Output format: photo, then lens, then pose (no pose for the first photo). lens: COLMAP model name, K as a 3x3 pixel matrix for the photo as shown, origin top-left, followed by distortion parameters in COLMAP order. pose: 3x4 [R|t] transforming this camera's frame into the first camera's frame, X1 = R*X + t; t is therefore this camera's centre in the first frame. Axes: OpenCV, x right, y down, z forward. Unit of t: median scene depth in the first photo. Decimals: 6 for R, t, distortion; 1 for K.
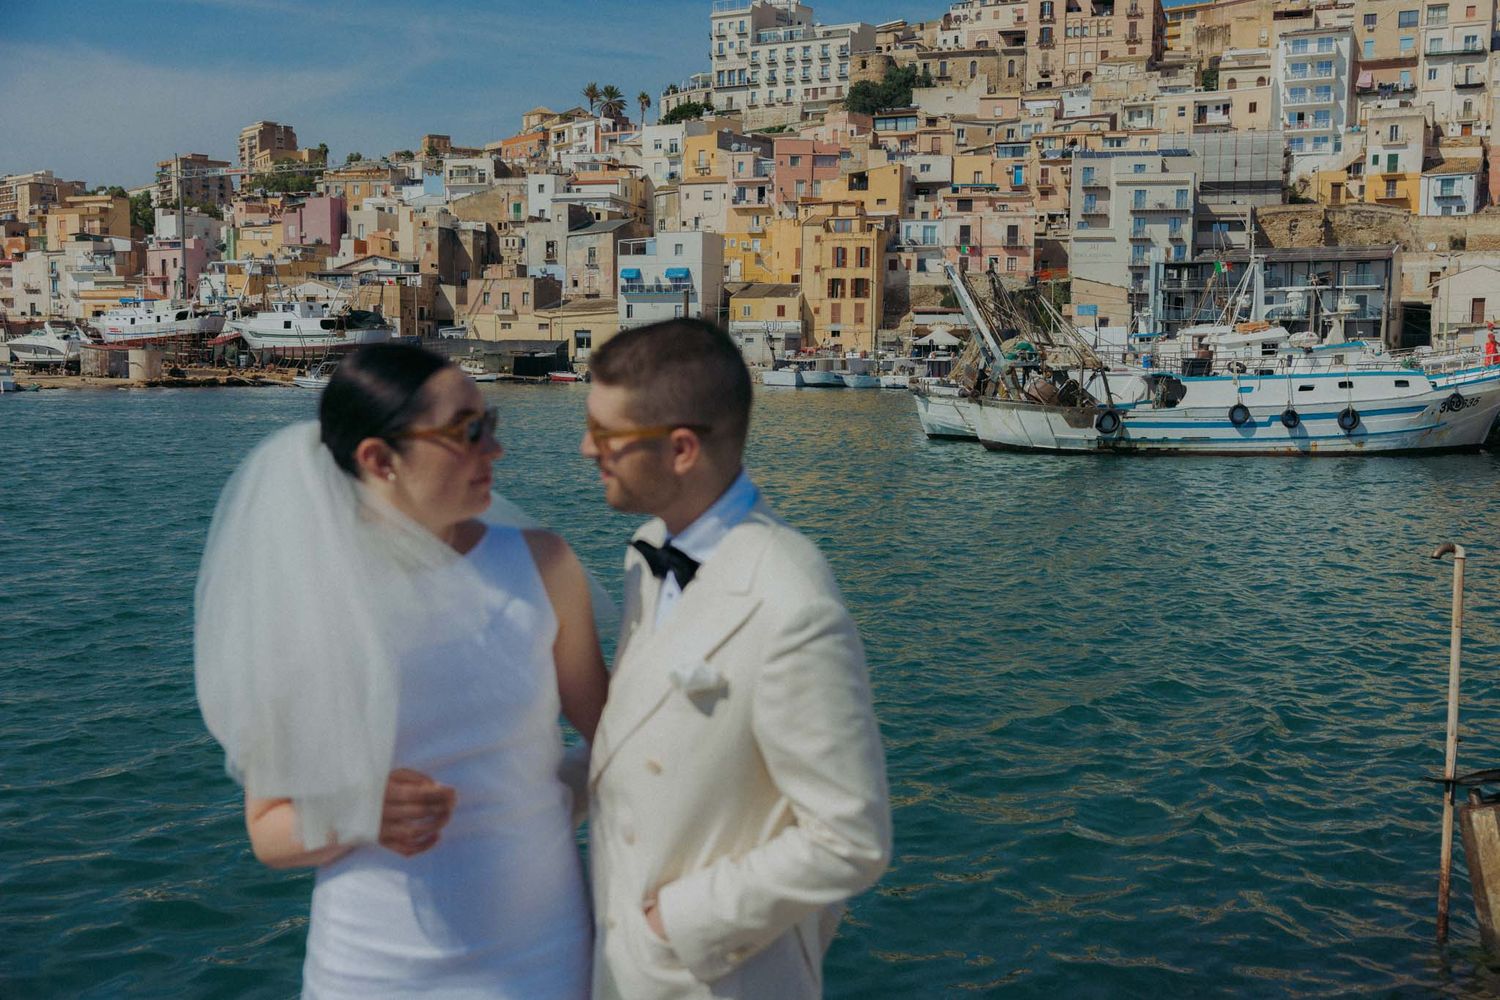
lens RADIAL K [[1539.6, 0, 750.0], [0, 1539.6, 500.0], [0, 0, 1]] dist [0.015915, 0.011434]
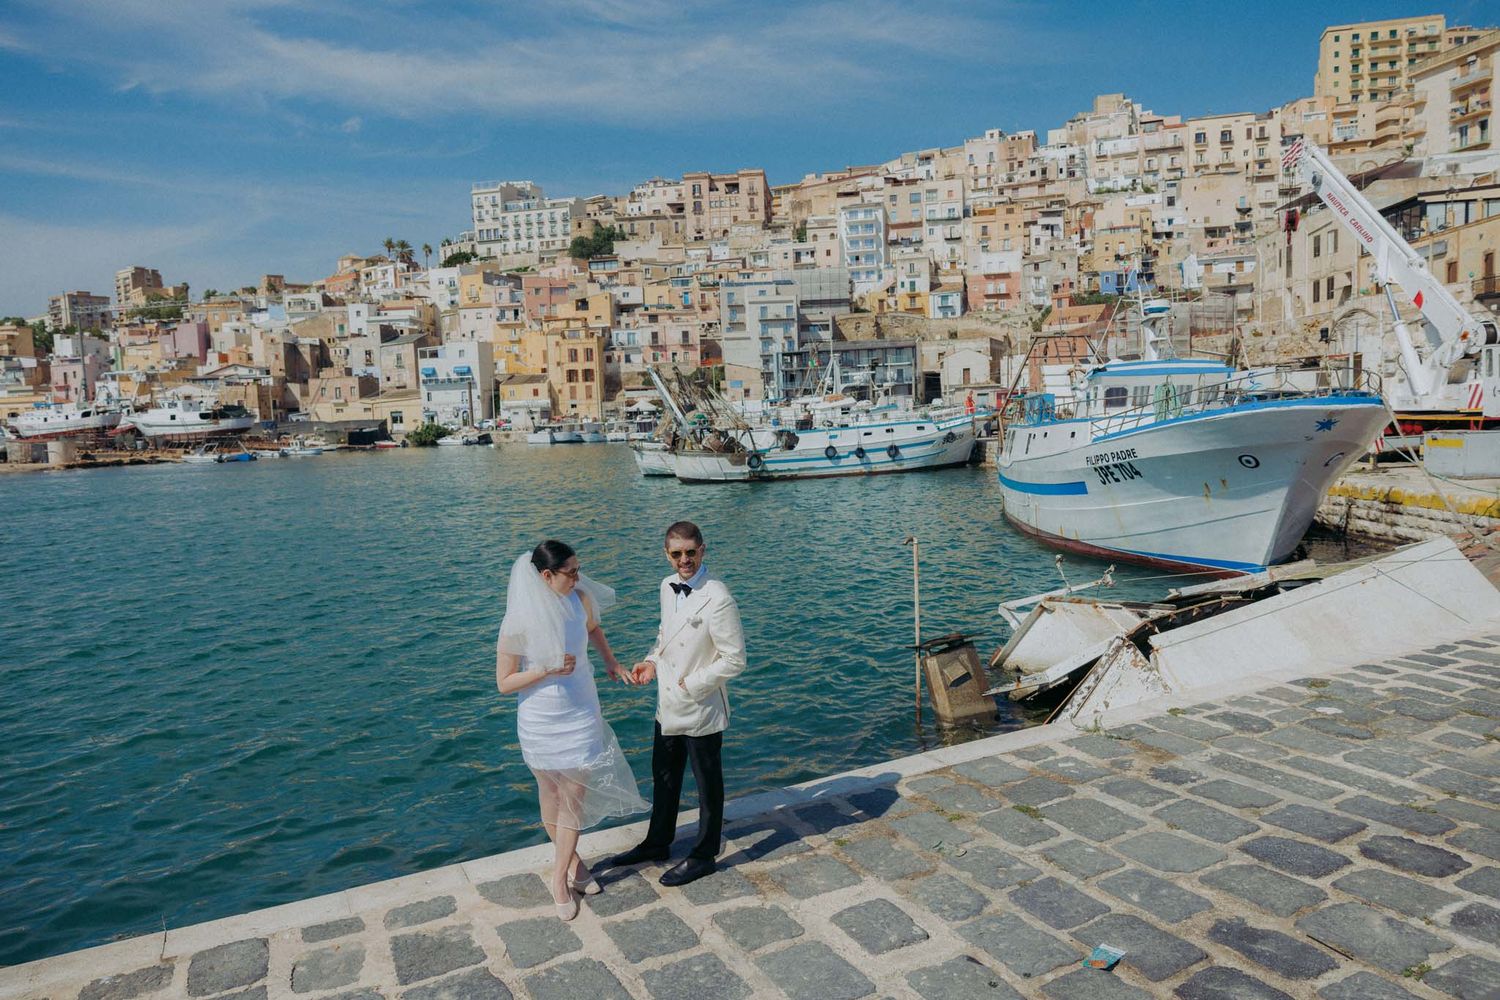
lens RADIAL K [[1164.0, 0, 750.0], [0, 1164.0, 500.0], [0, 0, 1]] dist [-0.006321, -0.000981]
pose [[0.973166, -0.068407, 0.219703, -0.032419], [0.068175, 0.997636, 0.008645, -0.014579], [-0.219775, 0.006566, 0.975529, -0.142863]]
